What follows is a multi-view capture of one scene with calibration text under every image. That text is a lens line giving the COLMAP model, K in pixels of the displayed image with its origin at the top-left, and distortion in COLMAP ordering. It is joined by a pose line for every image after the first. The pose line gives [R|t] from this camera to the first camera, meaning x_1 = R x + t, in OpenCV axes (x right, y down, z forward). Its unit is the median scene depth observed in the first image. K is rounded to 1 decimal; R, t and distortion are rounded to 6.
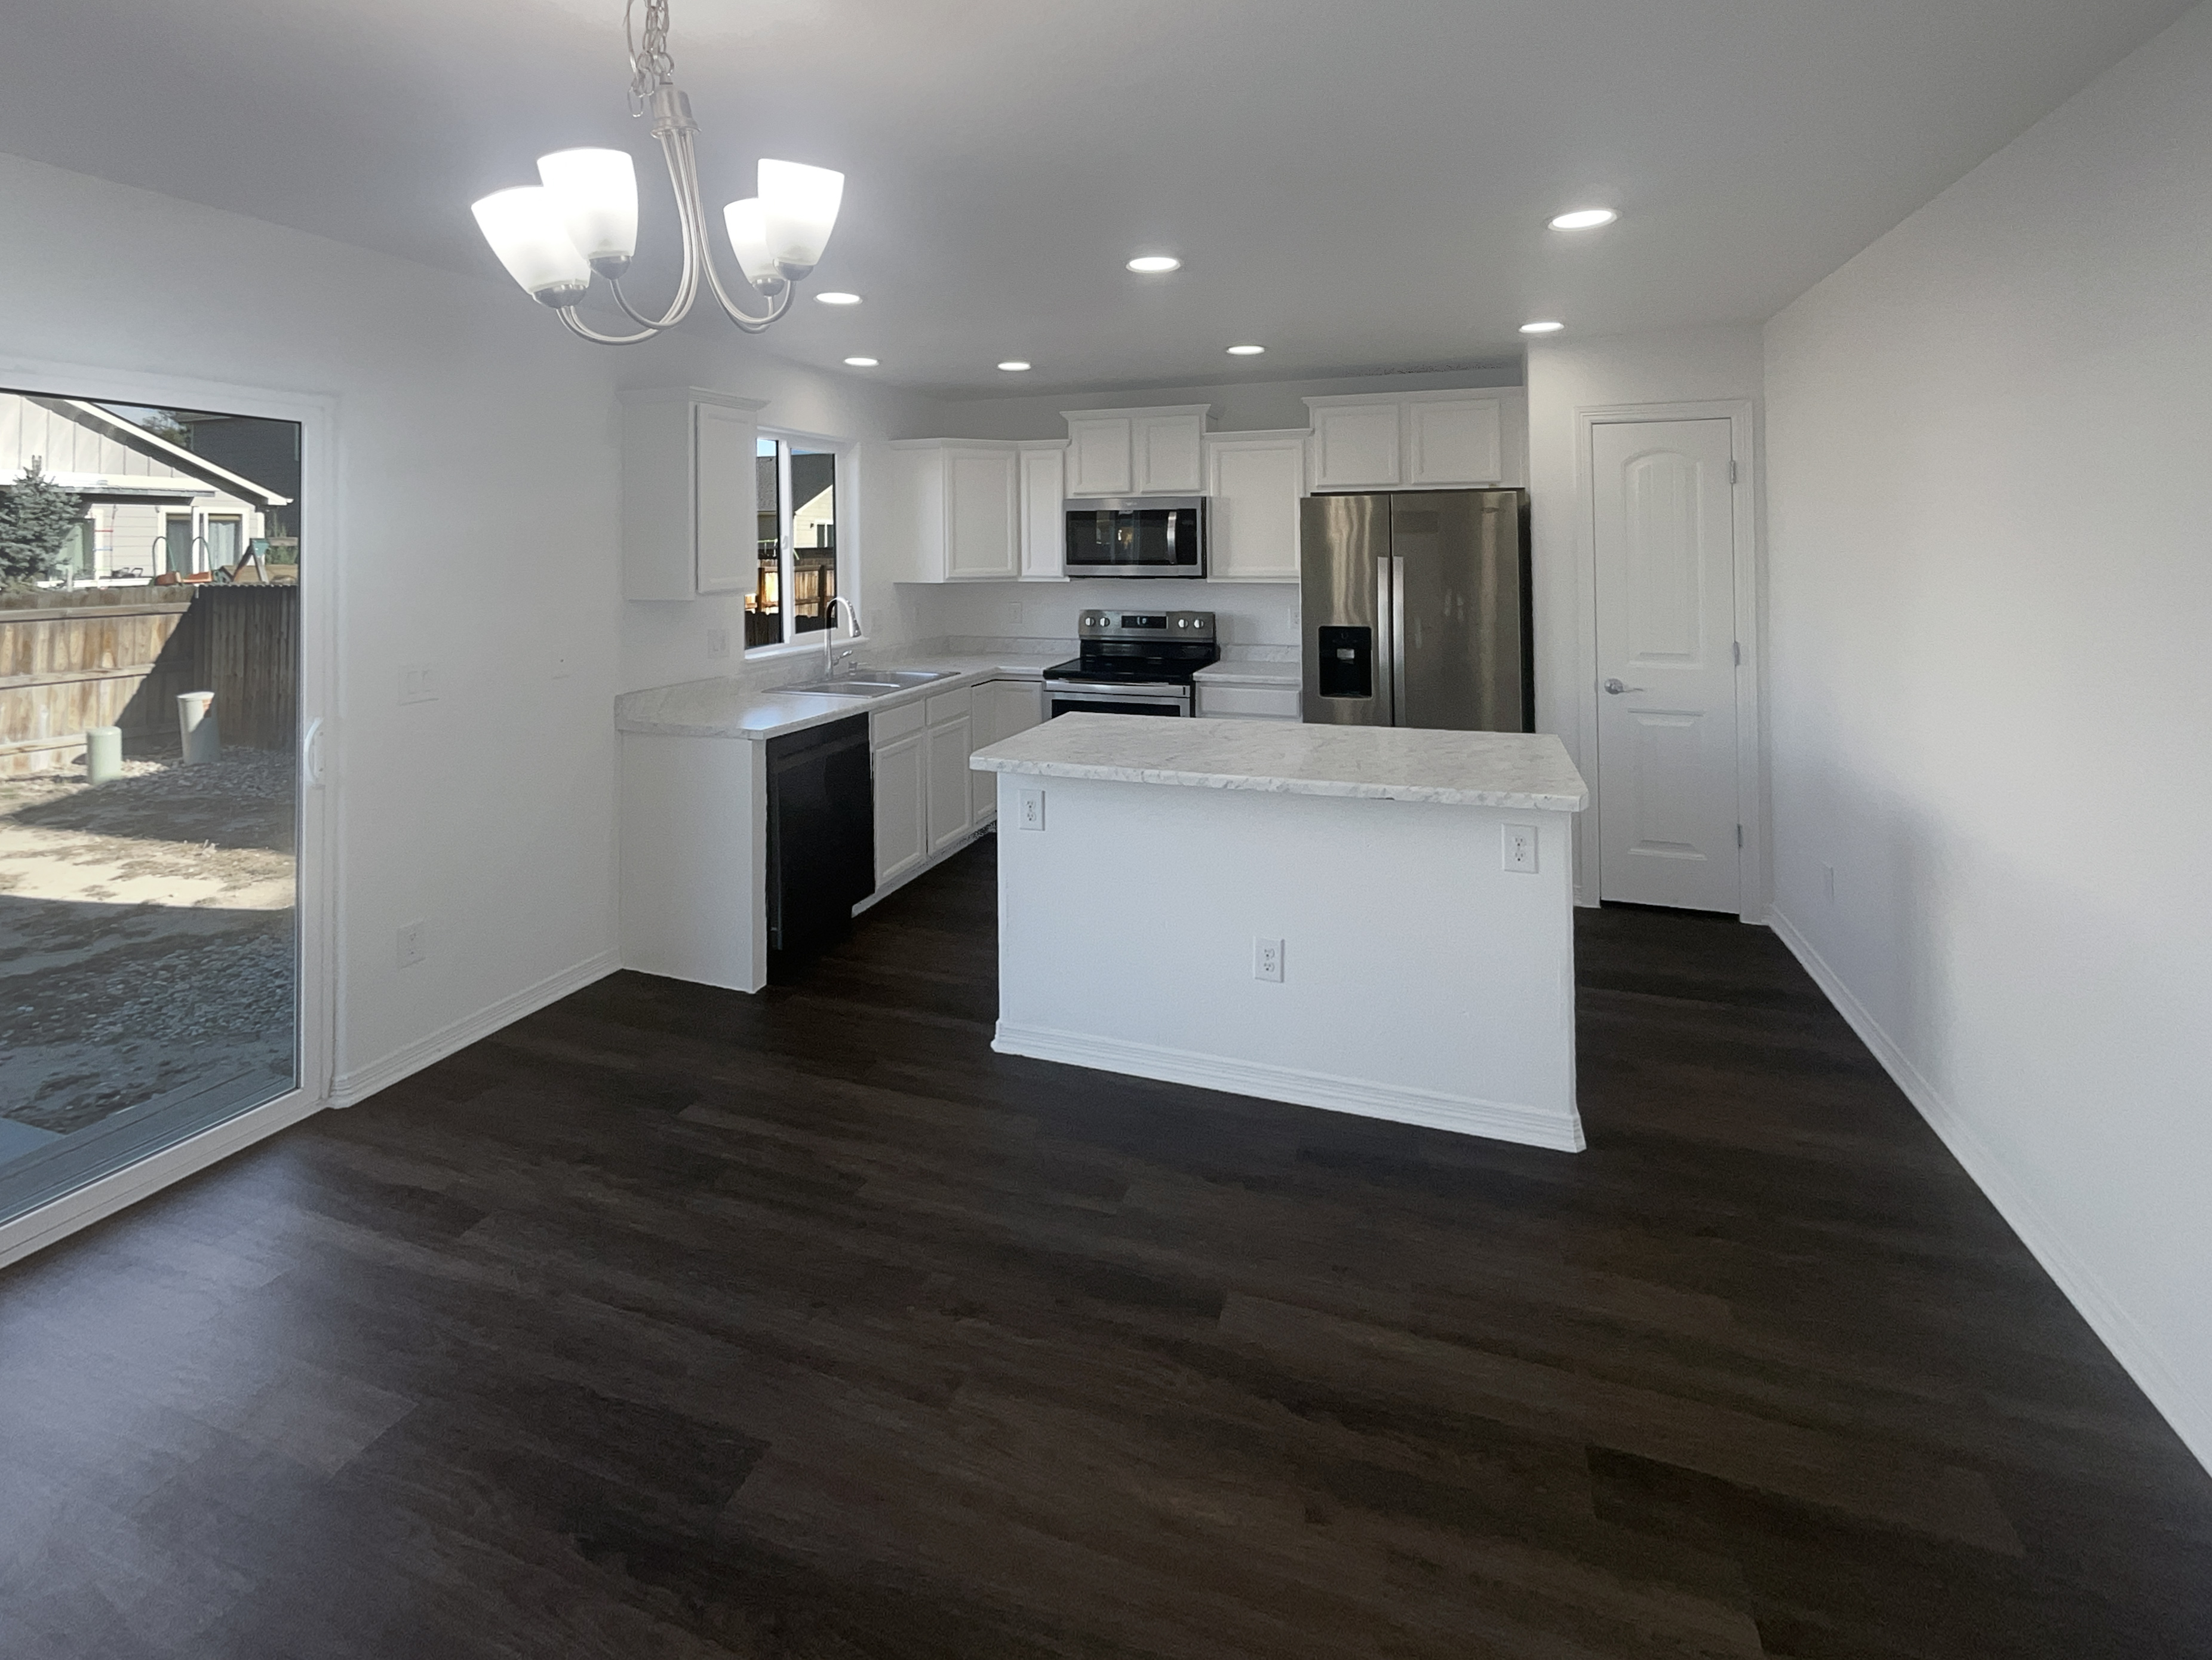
lens RADIAL K [[887.5, 0, 1106.0], [0, 887.5, 830.0], [0, 0, 1]] dist [-0.000775, -0.000166]
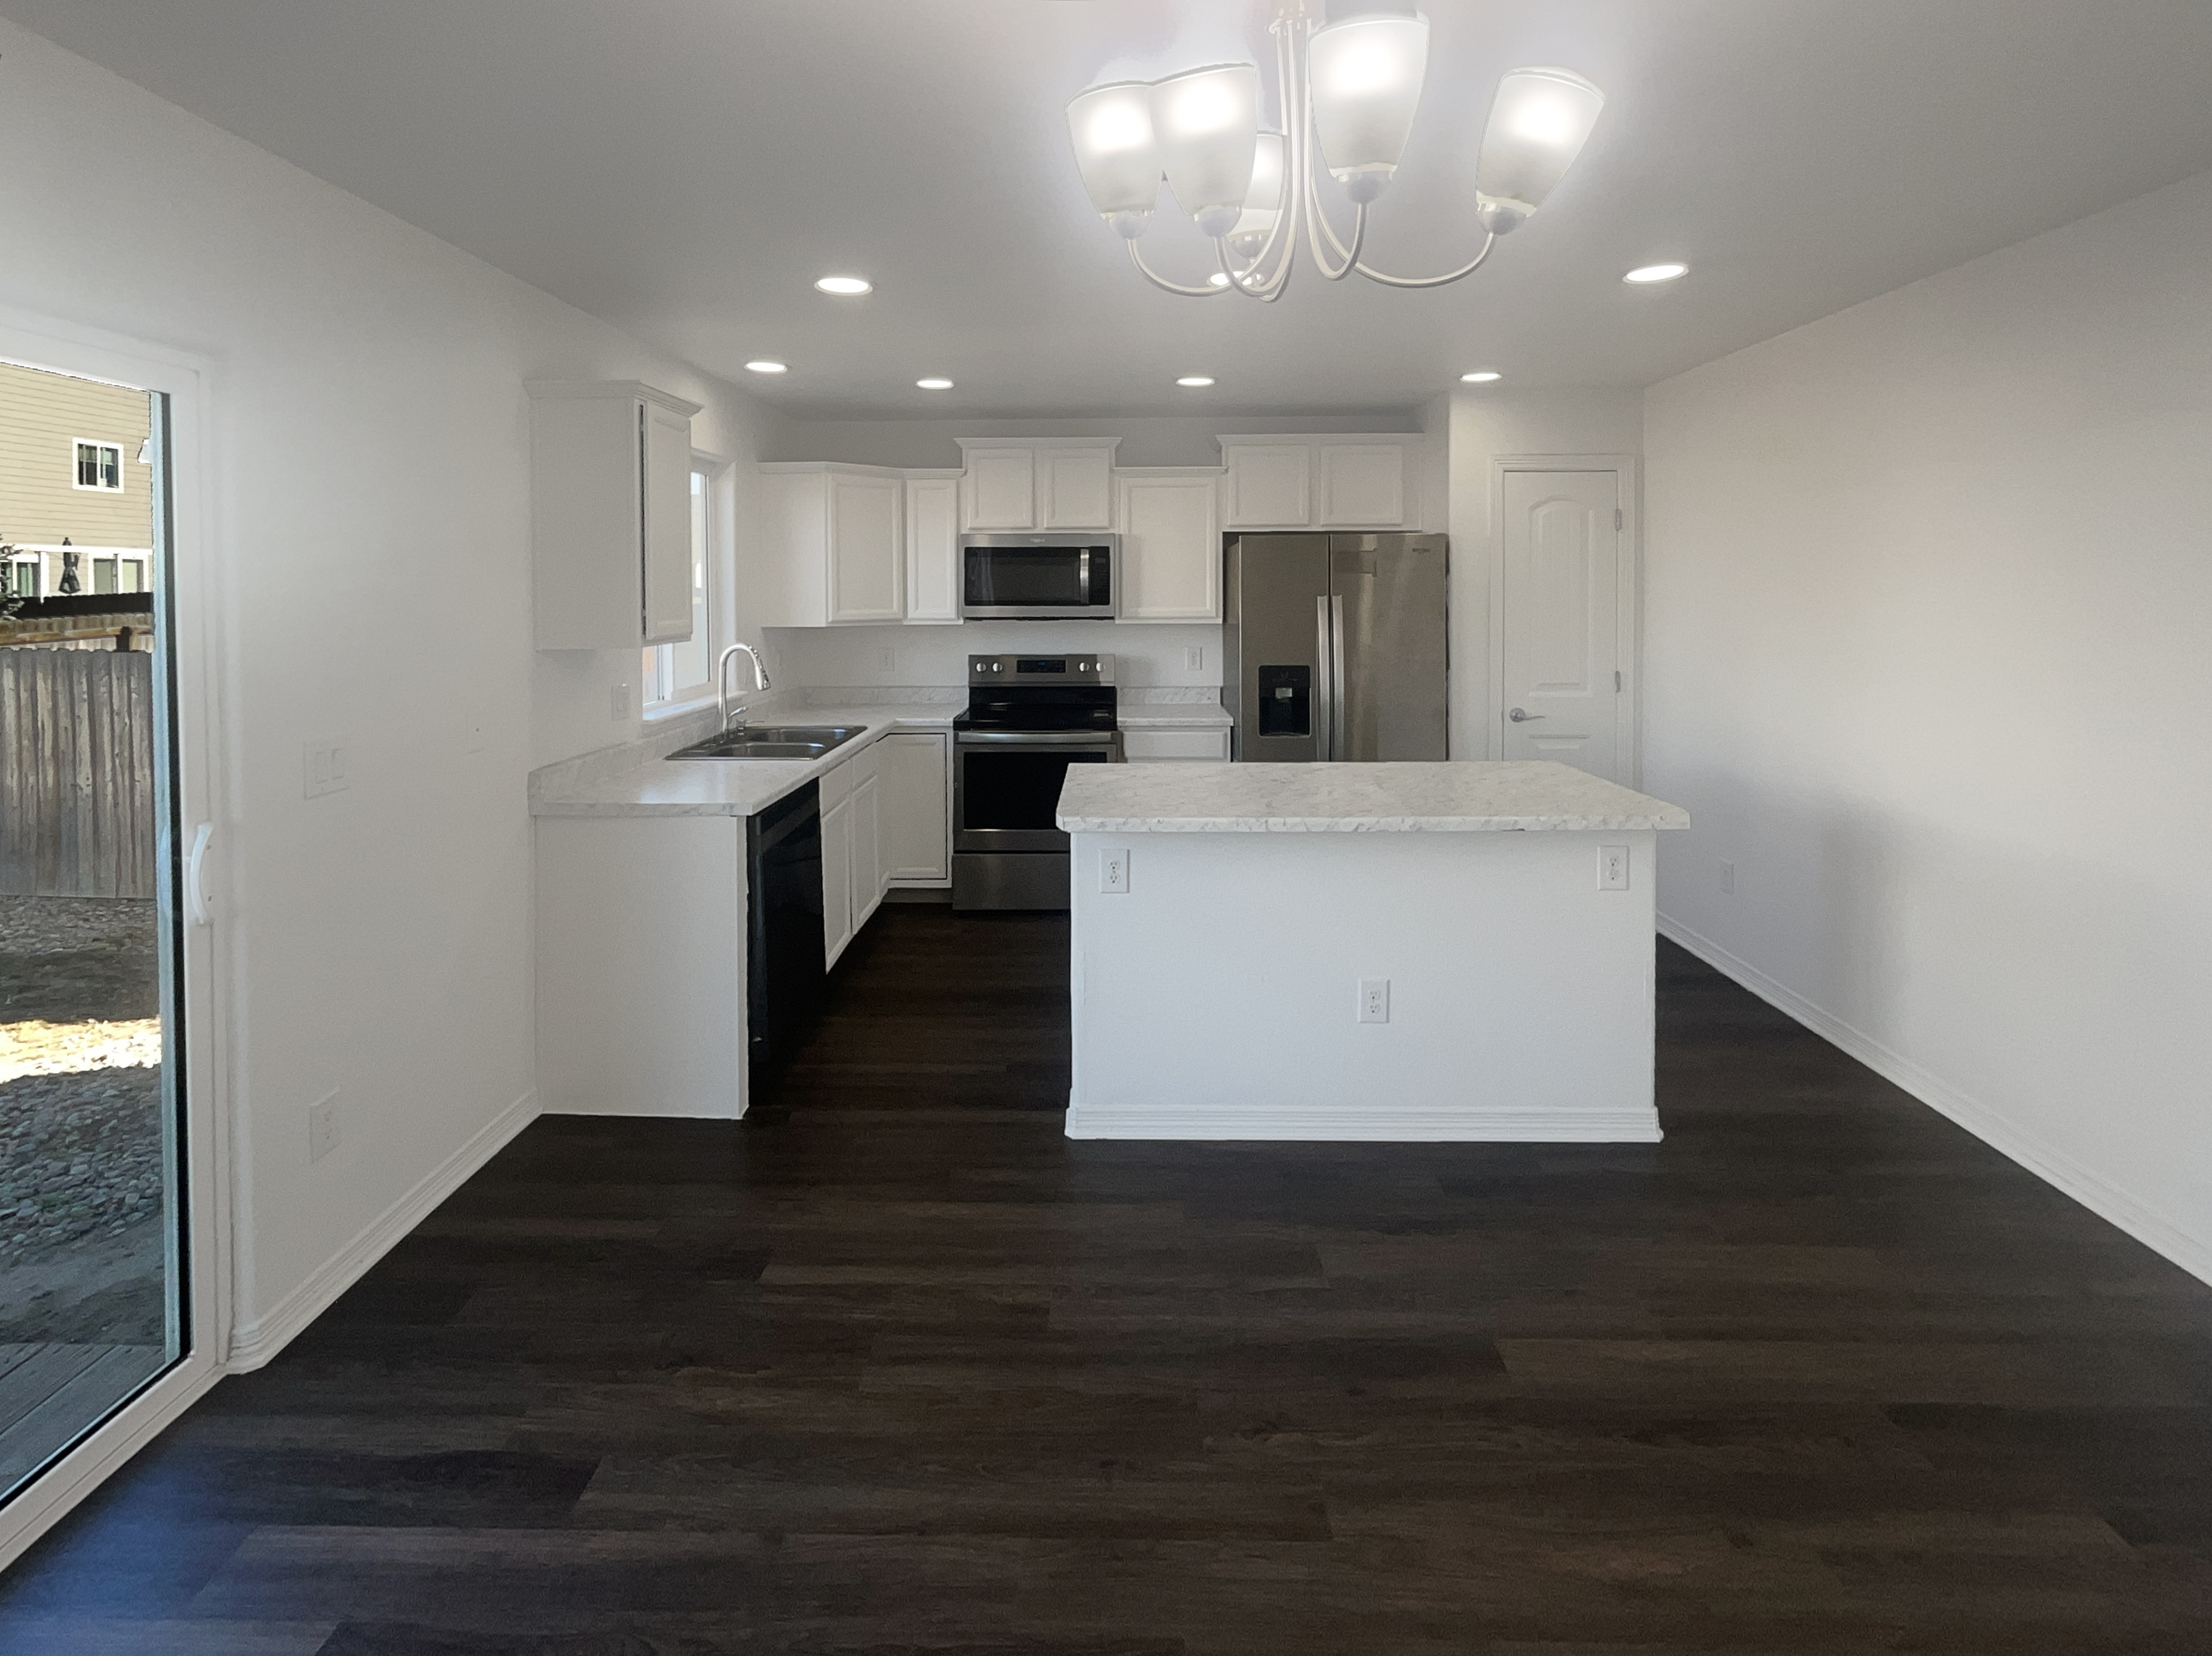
lens RADIAL K [[902.3, 0, 1102.5], [0, 902.3, 888.2], [0, 0, 1]] dist [-0.000438, 0.000207]
pose [[0.957261, -0.089319, 0.275089, -0.268893], [0.086638, 0.995999, 0.021907, -0.020231], [-0.275945, 0.002862, 0.961169, 0.083138]]
